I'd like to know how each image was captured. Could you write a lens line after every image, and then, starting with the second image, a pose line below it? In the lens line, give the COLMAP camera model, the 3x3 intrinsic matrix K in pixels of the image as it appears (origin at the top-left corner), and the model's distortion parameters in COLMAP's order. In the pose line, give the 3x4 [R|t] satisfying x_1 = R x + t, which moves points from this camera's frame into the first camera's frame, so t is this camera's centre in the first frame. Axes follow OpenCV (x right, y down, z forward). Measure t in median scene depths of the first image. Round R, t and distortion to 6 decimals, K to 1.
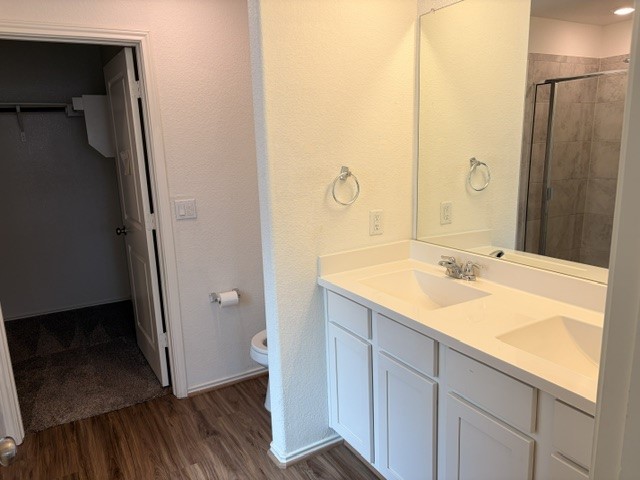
lens RADIAL K [[479.0, 0, 320.0], [0, 479.0, 240.0], [0, 0, 1]] dist [-0.003019, 0.001920]
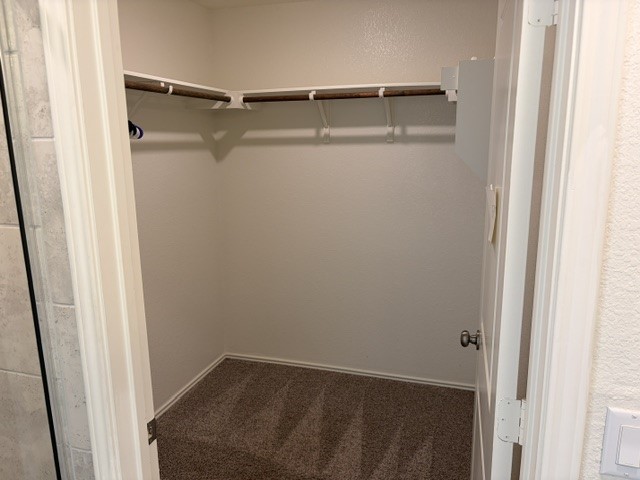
lens RADIAL K [[479.0, 0, 320.0], [0, 479.0, 240.0], [0, 0, 1]] dist [-0.003019, 0.001920]
pose [[0.668214, 0.175252, -0.723033, -0.233379], [-0.160430, 0.982937, 0.089982, -0.167057], [0.726466, 0.055869, 0.684928, 0.692552]]
